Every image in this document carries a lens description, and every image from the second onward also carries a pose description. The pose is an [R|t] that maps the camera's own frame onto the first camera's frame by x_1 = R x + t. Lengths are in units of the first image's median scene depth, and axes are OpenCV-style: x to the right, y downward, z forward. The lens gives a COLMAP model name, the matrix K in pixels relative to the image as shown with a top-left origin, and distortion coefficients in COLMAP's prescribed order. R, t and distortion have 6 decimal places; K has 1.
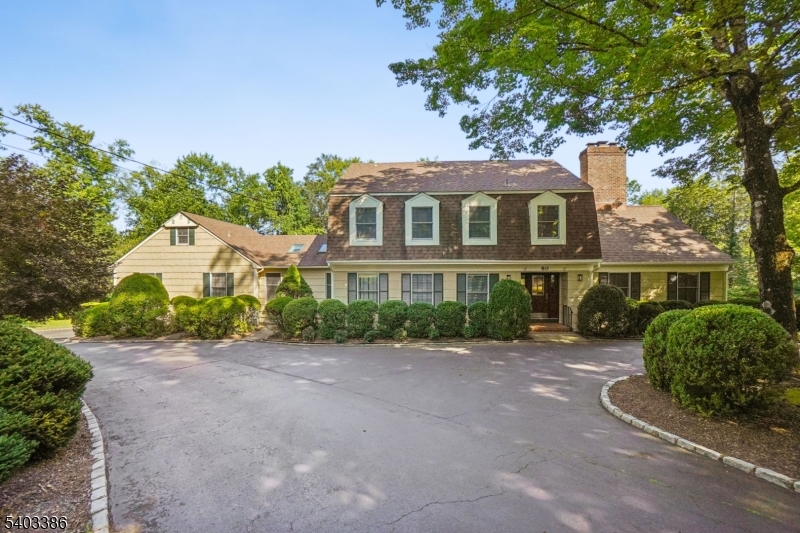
lens RADIAL K [[360.7, 0, 400.0], [0, 360.7, 266.5], [0, 0, 1]] dist [-0.069262, 0.000698]
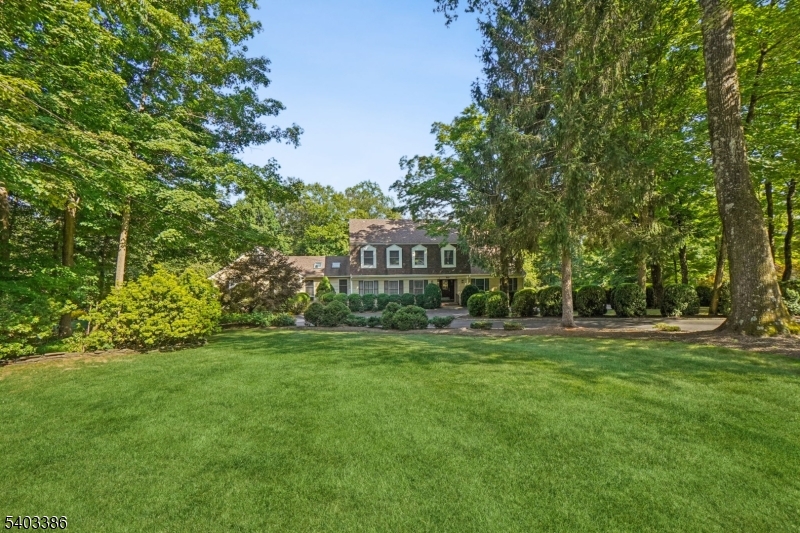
lens RADIAL K [[353.3, 0, 400.0], [0, 353.3, 266.5], [0, 0, 1]] dist [-0.063121, 0.024321]
pose [[0.976967, -0.009085, 0.213198, -0.360793], [0.002819, 0.999556, 0.029675, -0.131489], [-0.213373, -0.028391, 0.976558, -1.105427]]
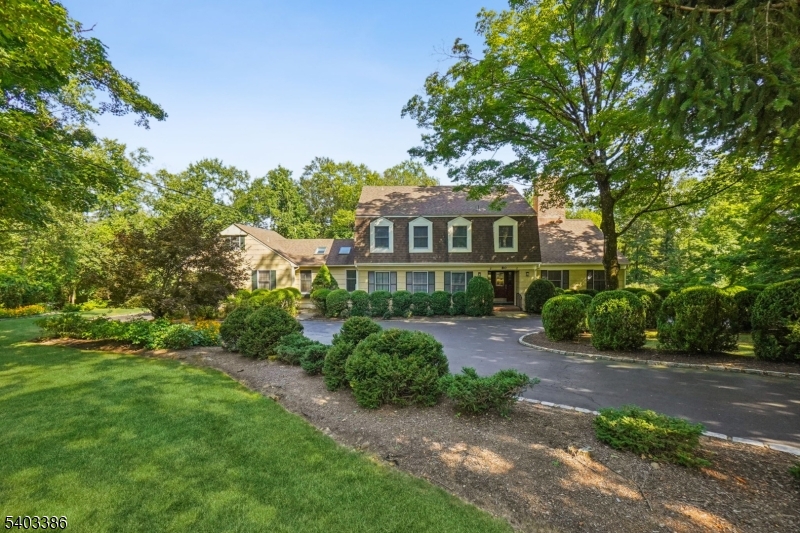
lens RADIAL K [[353.3, 0, 394.7], [0, 353.3, 262.2], [0, 0, 1]] dist [-0.071896, 0.024923]
pose [[0.998830, -0.004057, 0.048183, -0.111061], [0.002681, 0.999588, 0.028590, -0.061045], [-0.048279, -0.028428, 0.998429, -0.415099]]
